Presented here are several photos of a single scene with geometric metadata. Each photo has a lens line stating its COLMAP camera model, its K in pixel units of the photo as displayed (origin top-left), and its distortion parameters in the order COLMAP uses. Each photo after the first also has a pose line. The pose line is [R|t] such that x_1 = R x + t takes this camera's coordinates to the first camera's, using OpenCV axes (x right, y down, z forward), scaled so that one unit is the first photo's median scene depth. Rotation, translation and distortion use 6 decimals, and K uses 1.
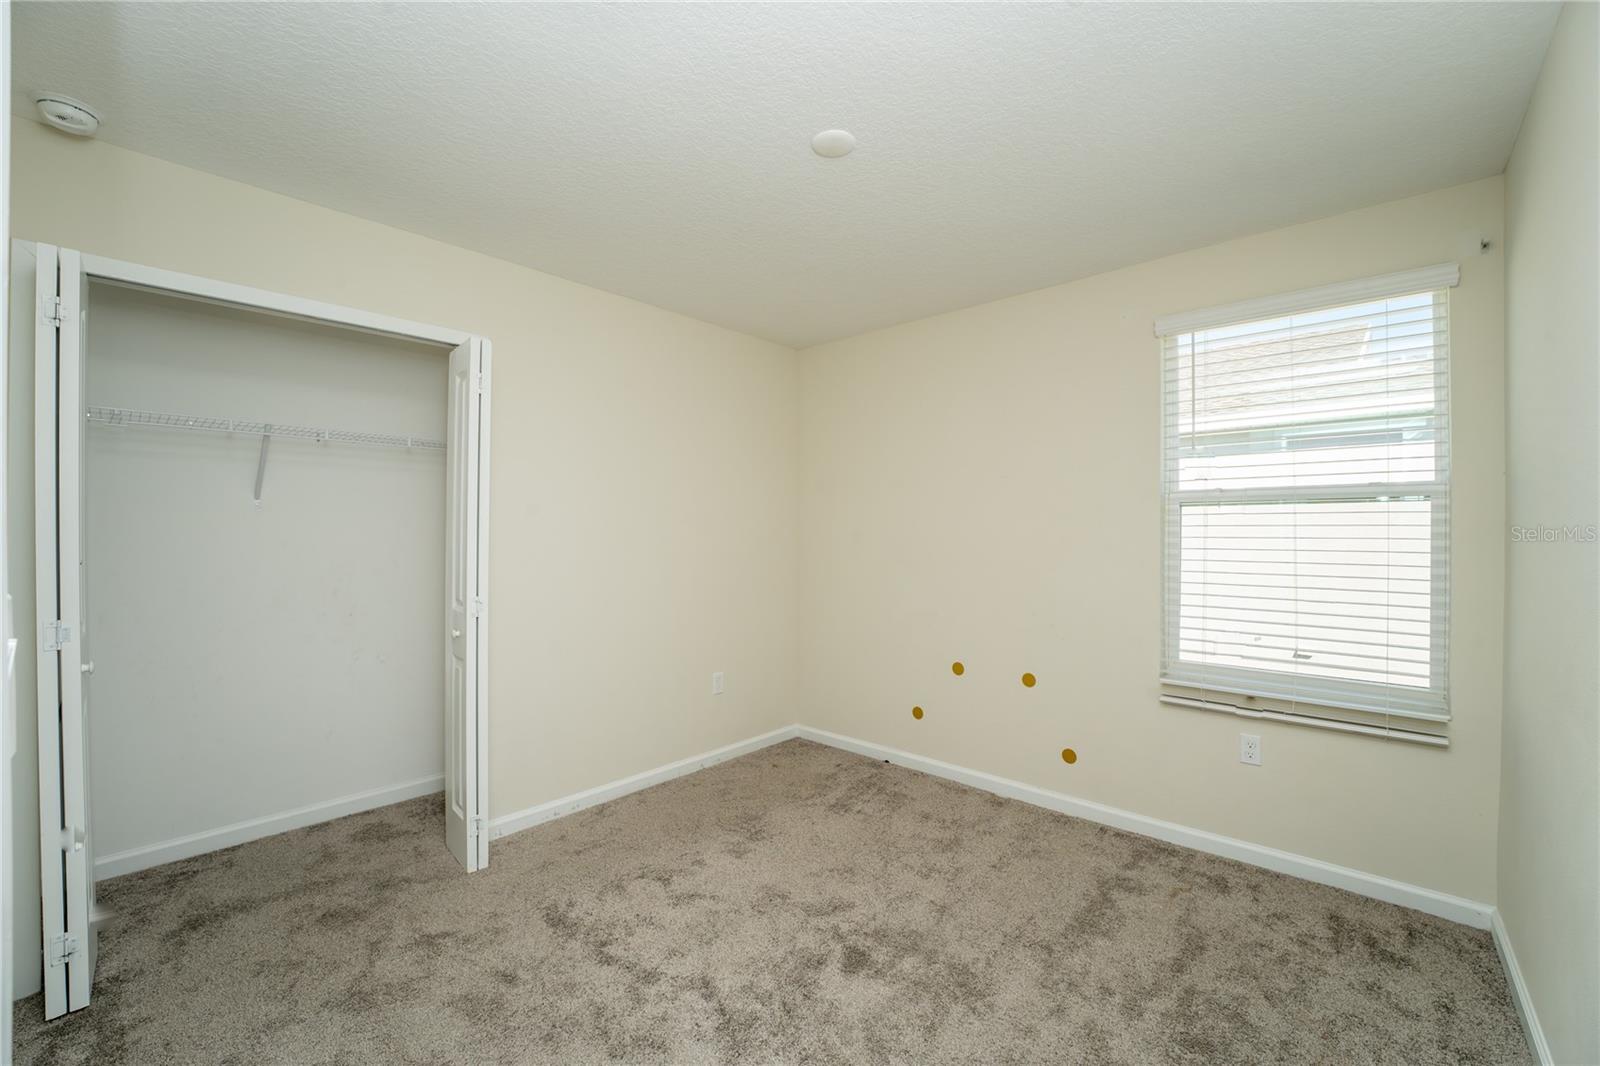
lens RADIAL K [[643.8, 0, 804.2], [0, 643.8, 531.3], [0, 0, 1]] dist [-0.028970, 0.003975]
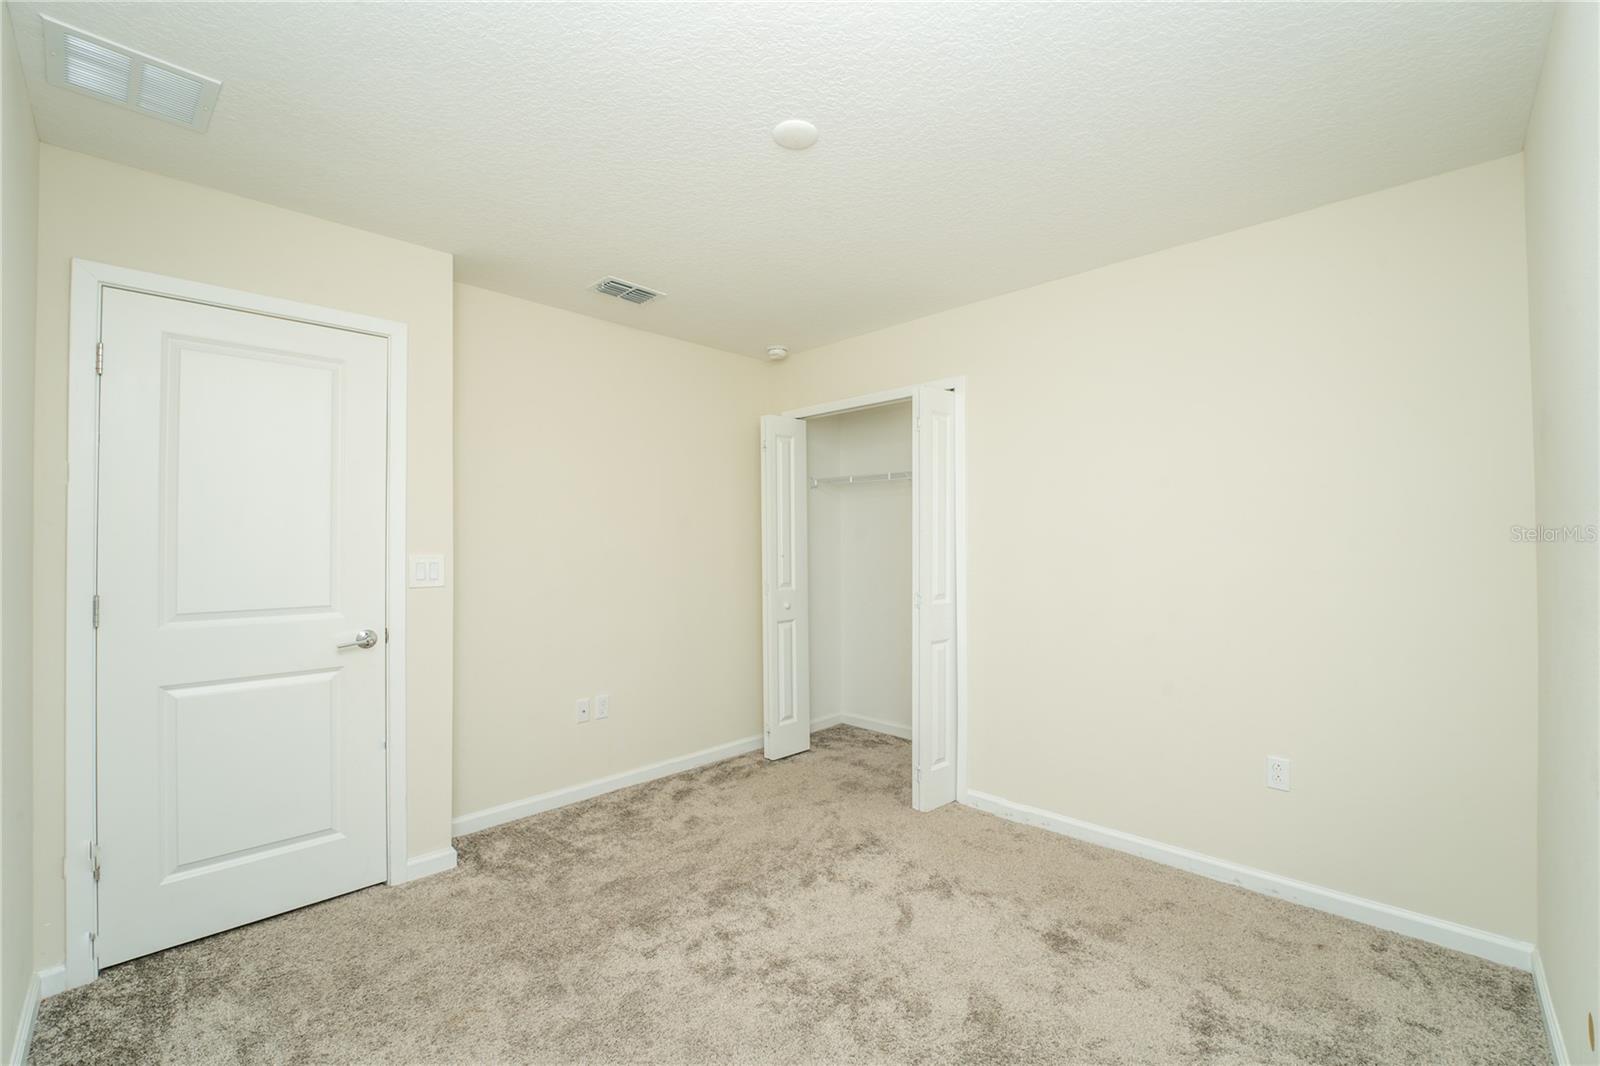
lens RADIAL K [[643.8, 0, 804.2], [0, 643.8, 531.3], [0, 0, 1]] dist [-0.028970, 0.003975]
pose [[-0.024773, -0.022005, -0.999451, 0.792548], [0.004835, 0.999743, -0.022131, 0.011112], [0.999681, -0.005380, -0.024660, 0.838600]]
